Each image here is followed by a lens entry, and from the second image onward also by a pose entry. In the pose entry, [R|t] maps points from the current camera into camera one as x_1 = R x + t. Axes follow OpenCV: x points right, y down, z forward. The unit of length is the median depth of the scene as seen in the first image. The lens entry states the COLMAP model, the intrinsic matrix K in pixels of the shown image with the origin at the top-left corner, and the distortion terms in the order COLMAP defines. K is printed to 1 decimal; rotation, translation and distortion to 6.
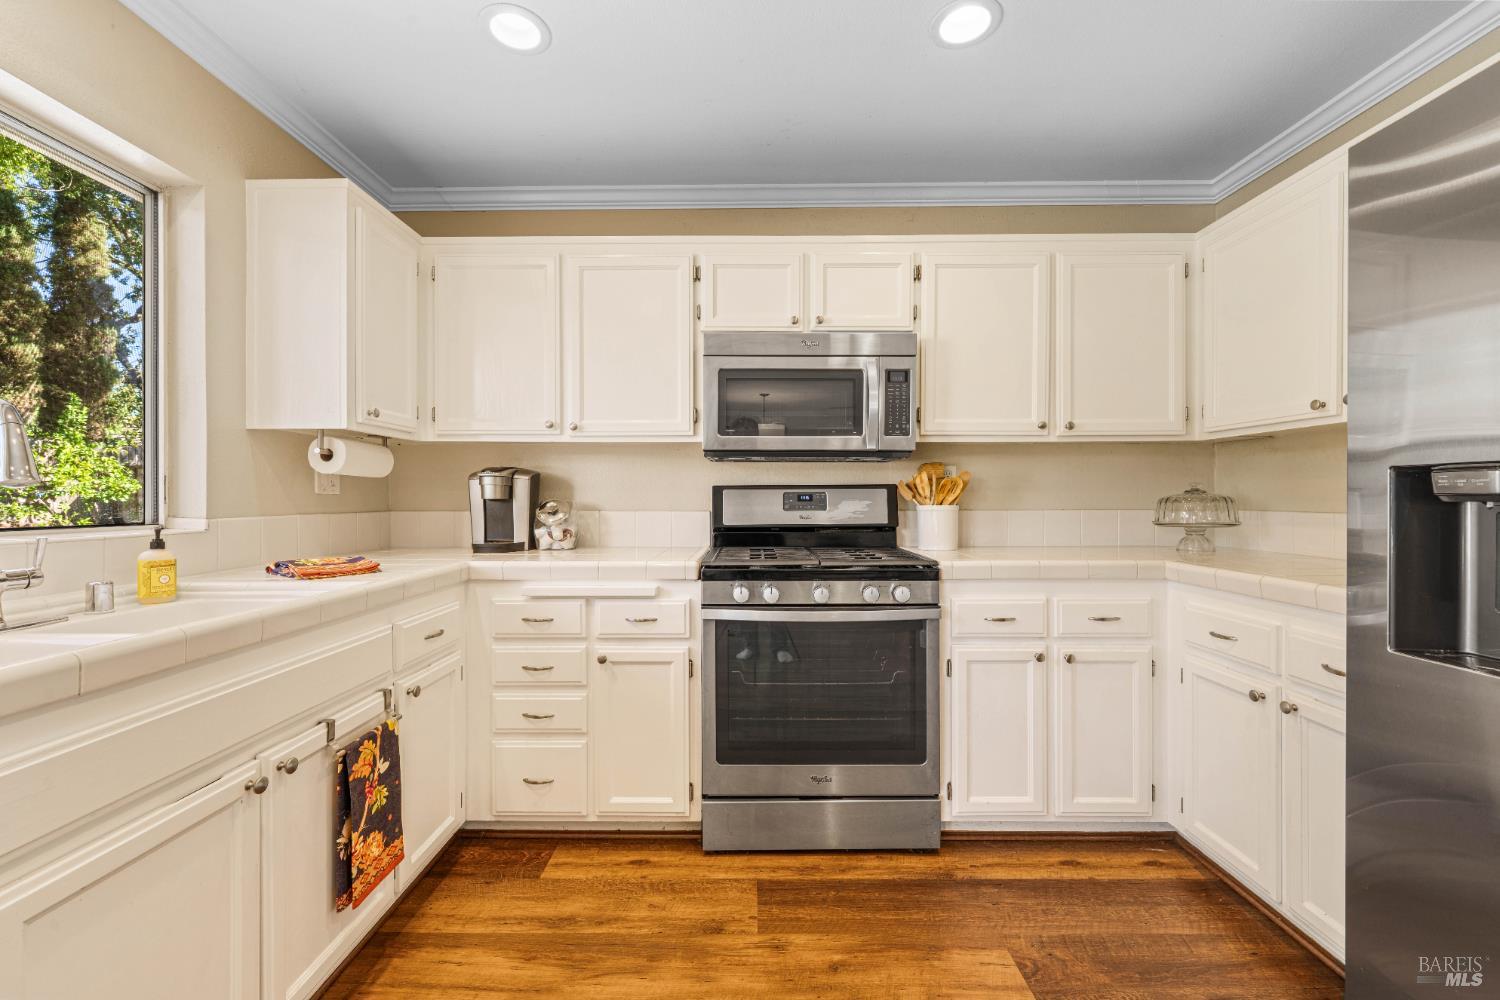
lens RADIAL K [[613.8, 0, 751.5], [0, 613.8, 497.3], [0, 0, 1]] dist [0.000795, -0.000176]
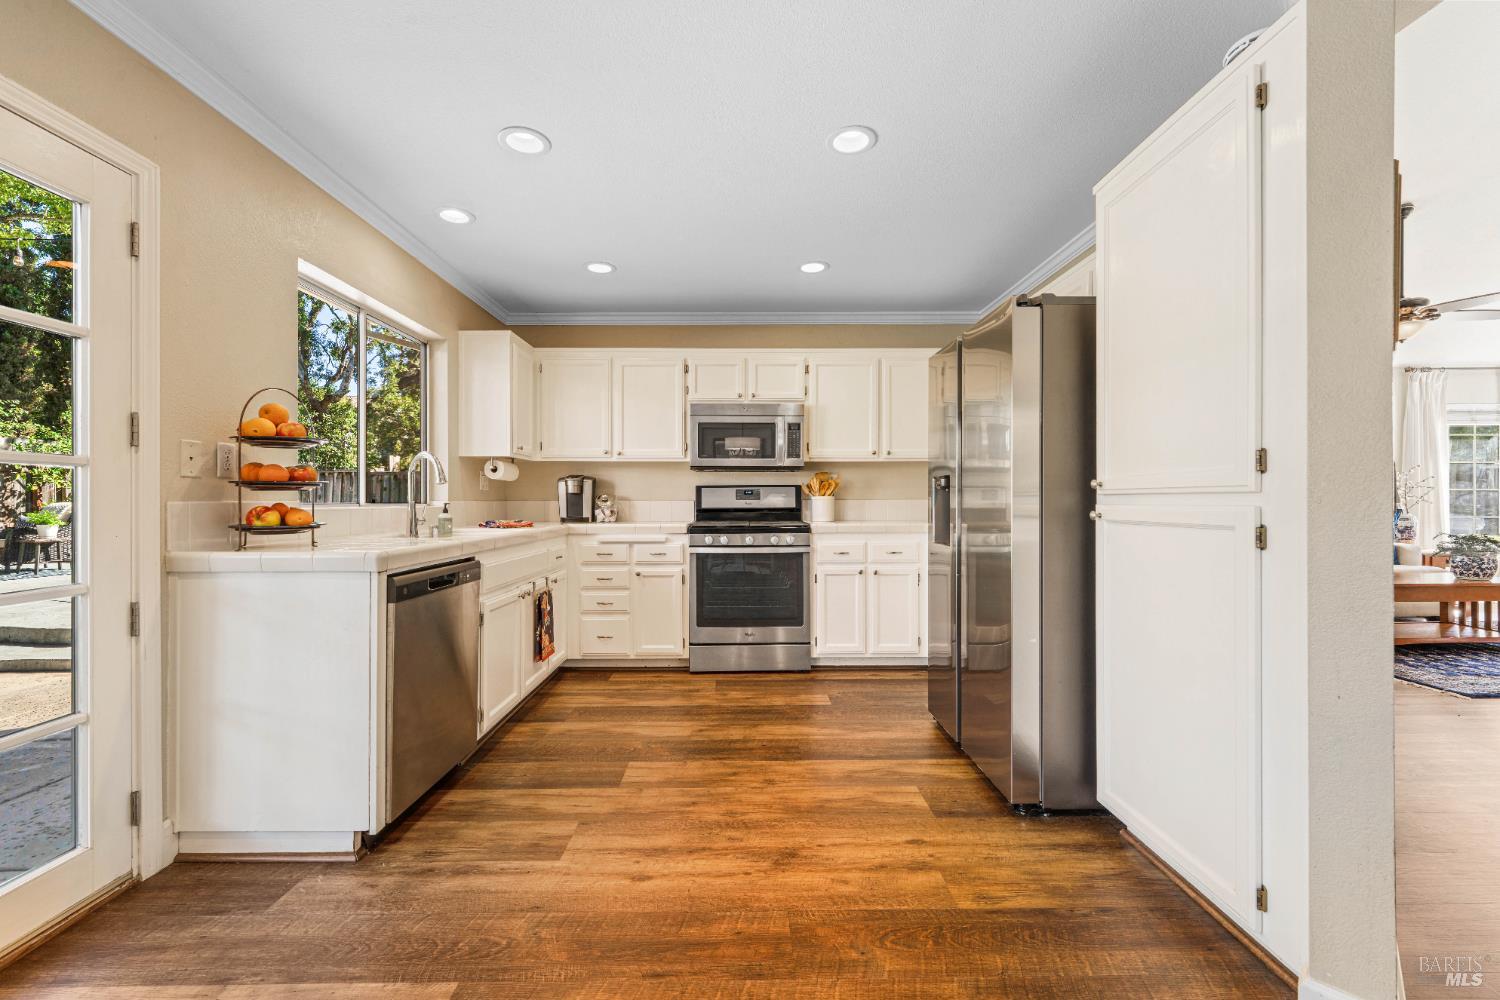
lens RADIAL K [[604.1, 0, 748.2], [0, 604.1, 501.9], [0, 0, 1]] dist [-0.000398, -0.000070]
pose [[0.999920, -0.000874, 0.012584, 0.075238], [0.000844, 0.999997, 0.002378, 0.027504], [-0.012586, -0.002368, 0.999918, -0.837465]]
